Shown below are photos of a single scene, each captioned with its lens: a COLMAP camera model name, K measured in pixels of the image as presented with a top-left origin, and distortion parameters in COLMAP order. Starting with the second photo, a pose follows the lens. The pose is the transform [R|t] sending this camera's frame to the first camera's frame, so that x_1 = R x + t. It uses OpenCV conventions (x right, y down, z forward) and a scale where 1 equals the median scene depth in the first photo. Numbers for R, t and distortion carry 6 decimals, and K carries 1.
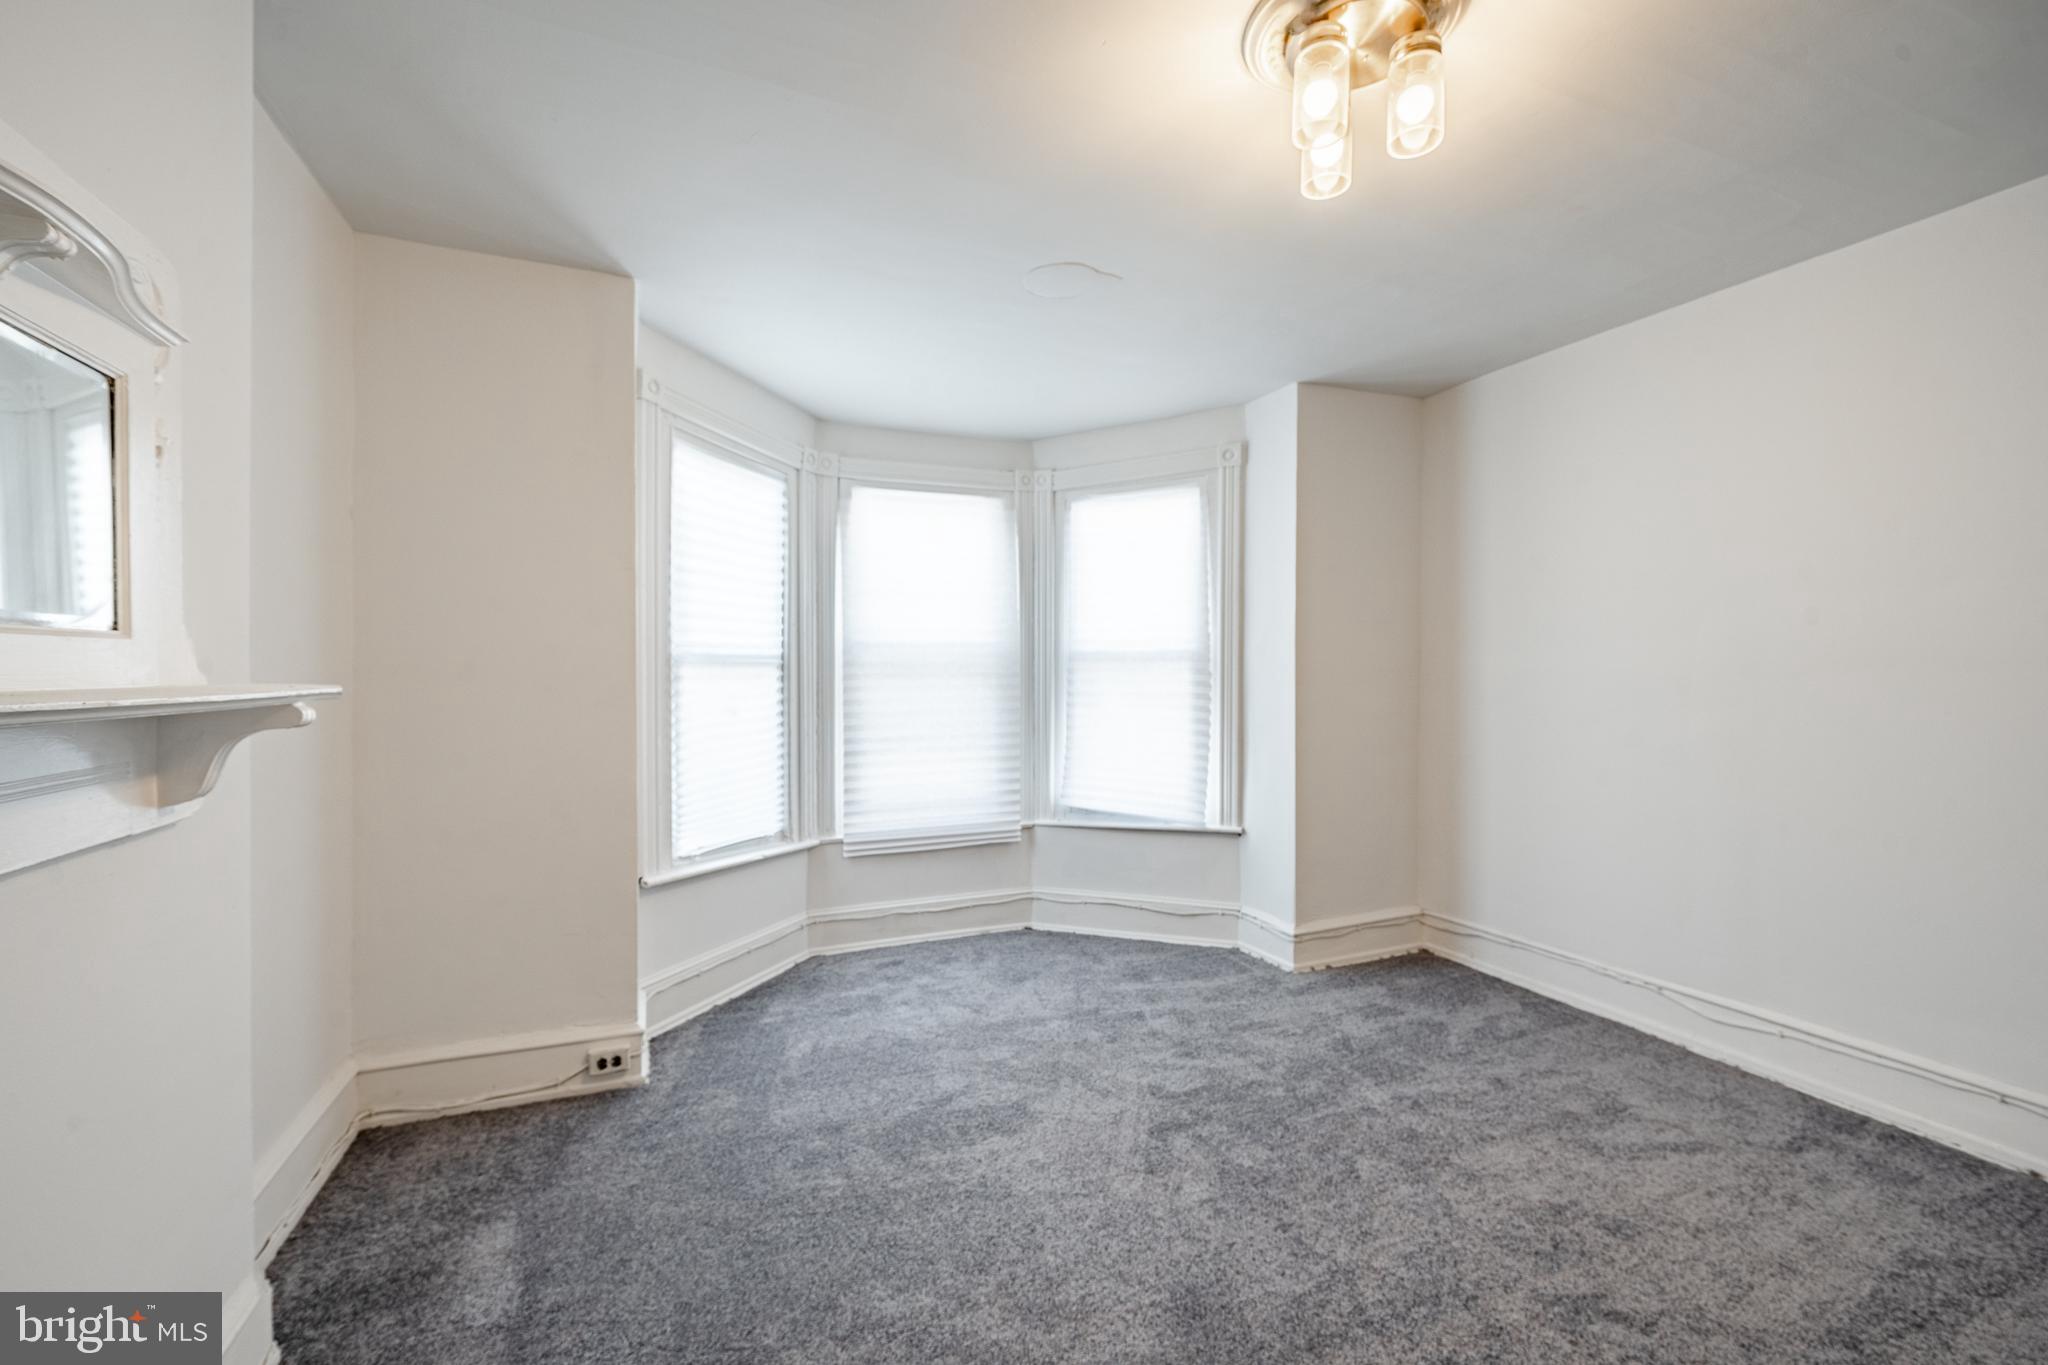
lens RADIAL K [[833.6, 0, 1018.2], [0, 833.6, 668.2], [0, 0, 1]] dist [-0.001834, -0.000300]
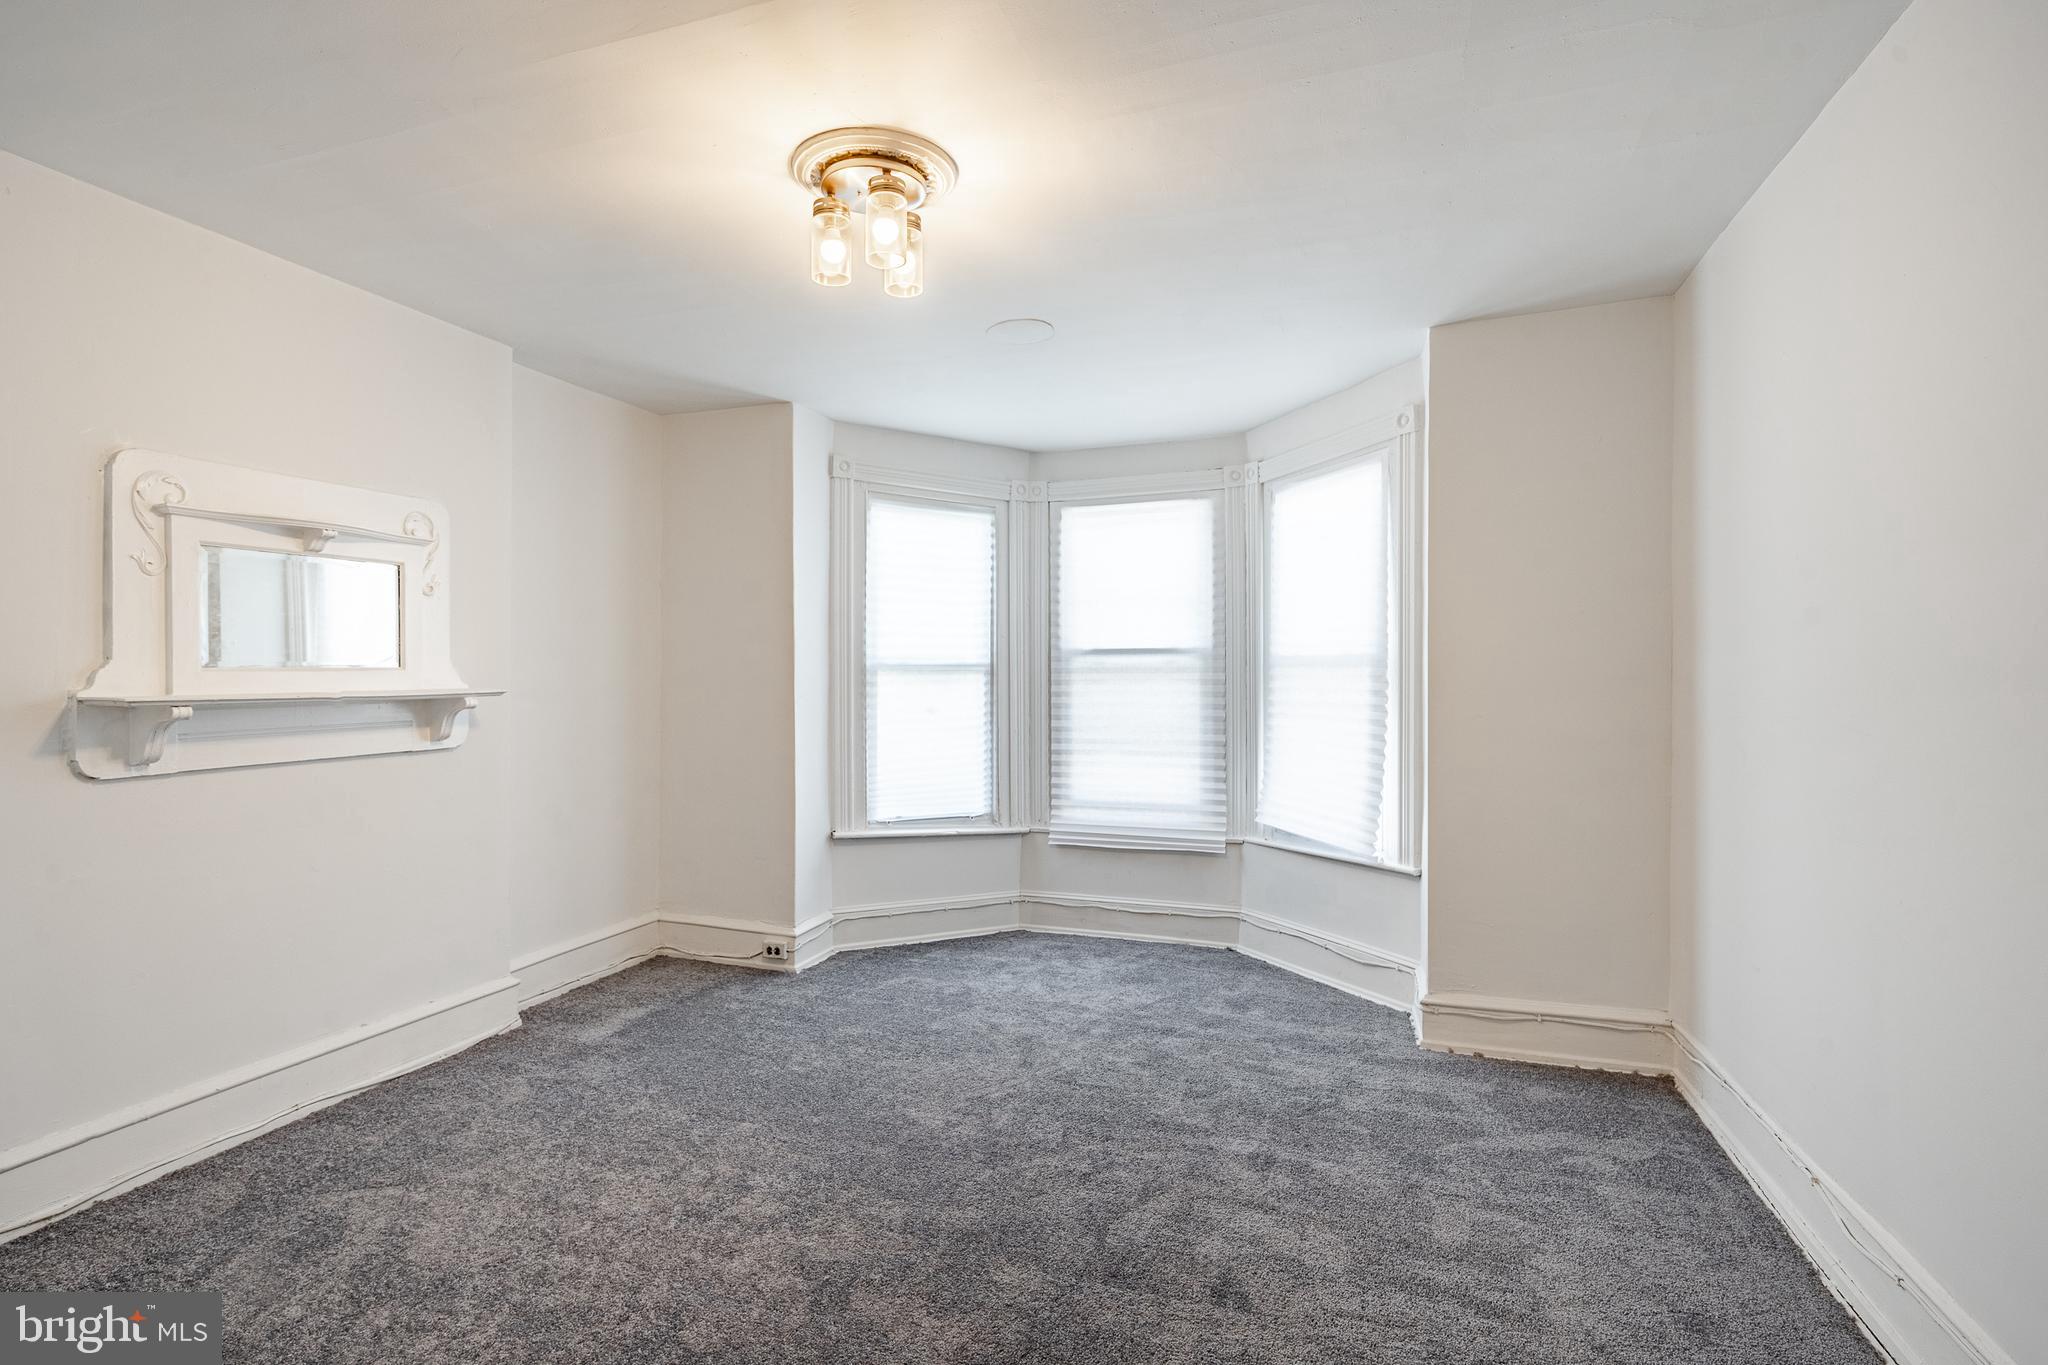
lens RADIAL K [[960.3, 0, 1020.6], [0, 960.3, 652.2], [0, 0, 1]] dist [-0.000517, -0.001413]
pose [[0.746947, -0.012864, -0.664759, 0.621865], [0.004029, 0.999882, -0.014822, -0.010614], [0.664871, 0.008393, 0.746911, 0.026963]]
